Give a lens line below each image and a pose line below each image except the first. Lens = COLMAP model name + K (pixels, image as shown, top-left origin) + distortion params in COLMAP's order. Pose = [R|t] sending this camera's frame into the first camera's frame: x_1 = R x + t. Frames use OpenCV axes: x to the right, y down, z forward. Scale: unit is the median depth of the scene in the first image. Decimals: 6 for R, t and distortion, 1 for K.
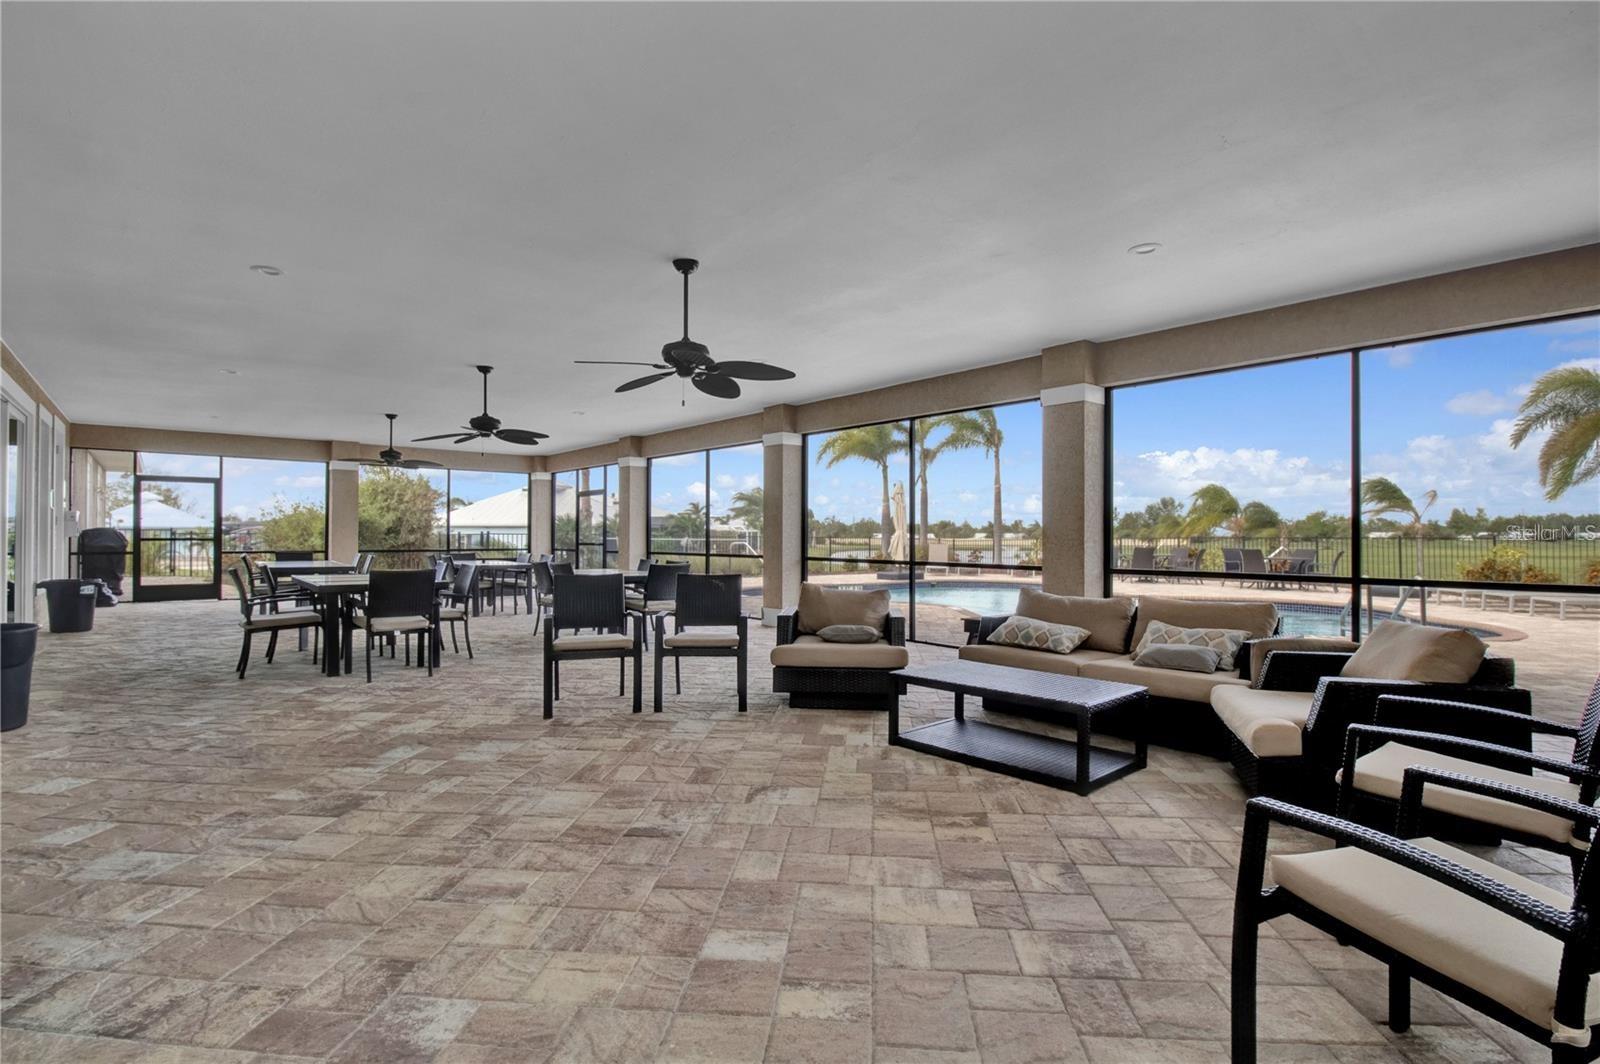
lens RADIAL K [[736.2, 0, 818.4], [0, 736.2, 536.4], [0, 0, 1]] dist [-0.001830, -0.001179]
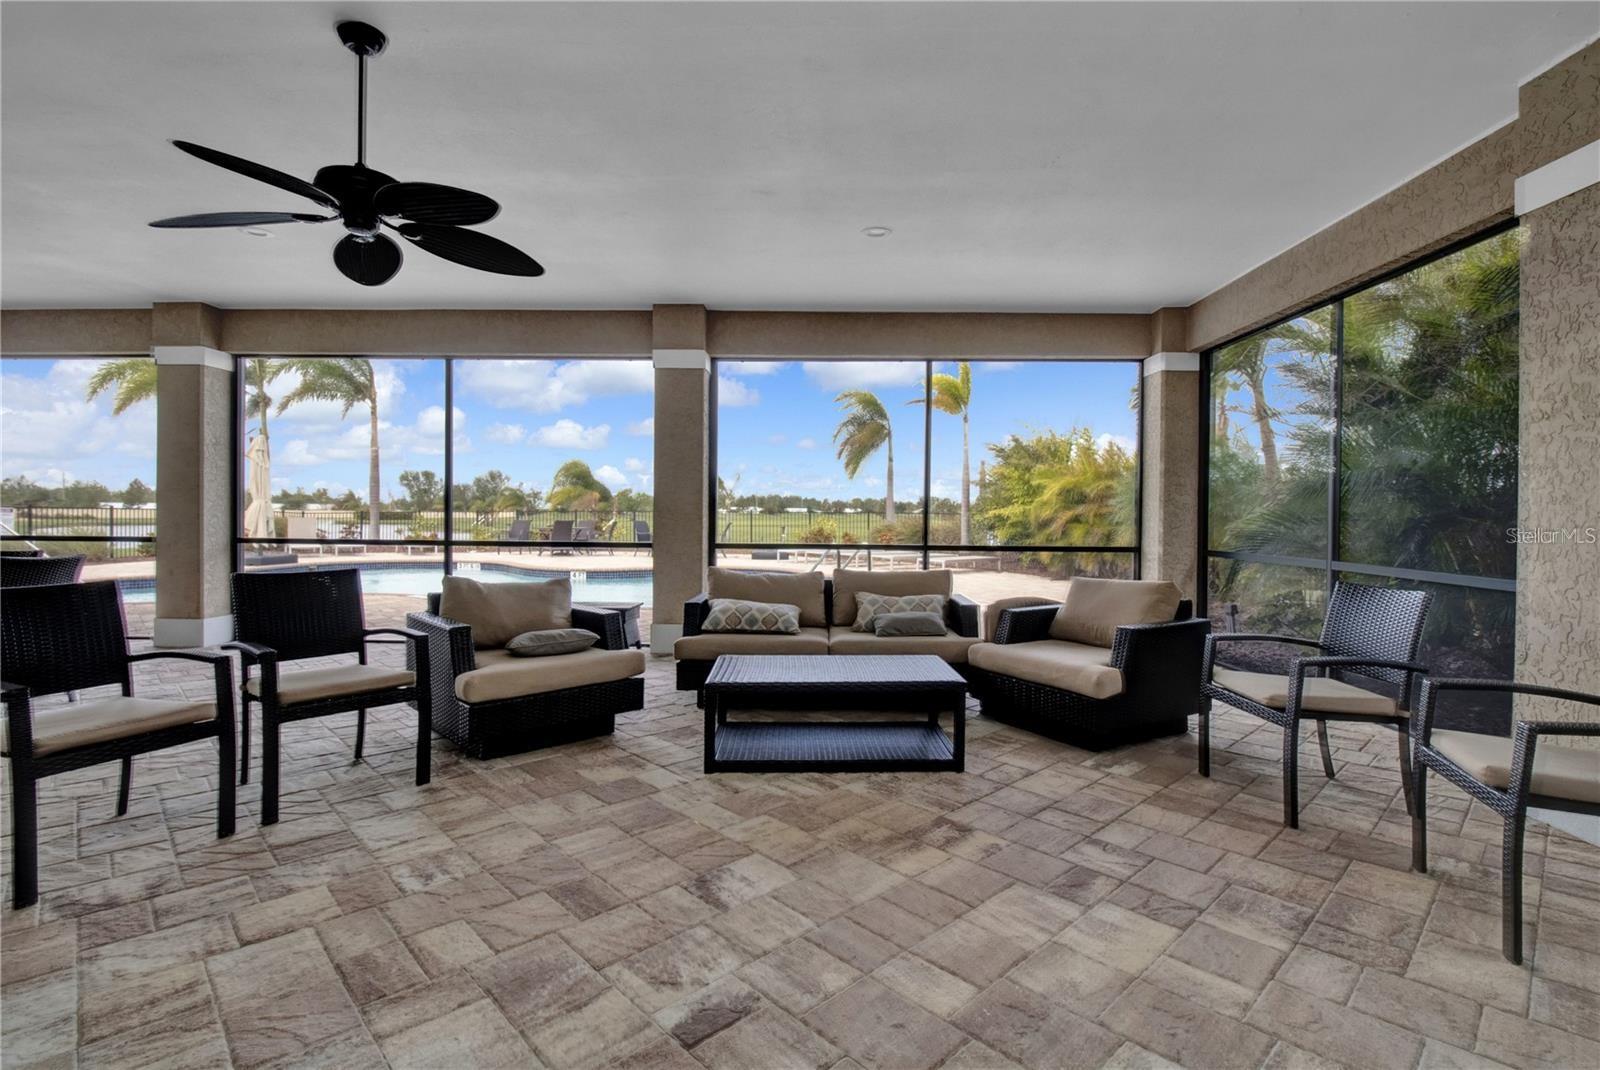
lens RADIAL K [[743.5, 0, 802.1], [0, 743.5, 528.6], [0, 0, 1]] dist [0.000819, -0.014163]
pose [[0.670663, -0.013169, 0.741645, -0.444352], [-0.006630, 0.999696, 0.023746, -0.000973], [-0.741732, -0.020843, 0.670372, 0.408755]]
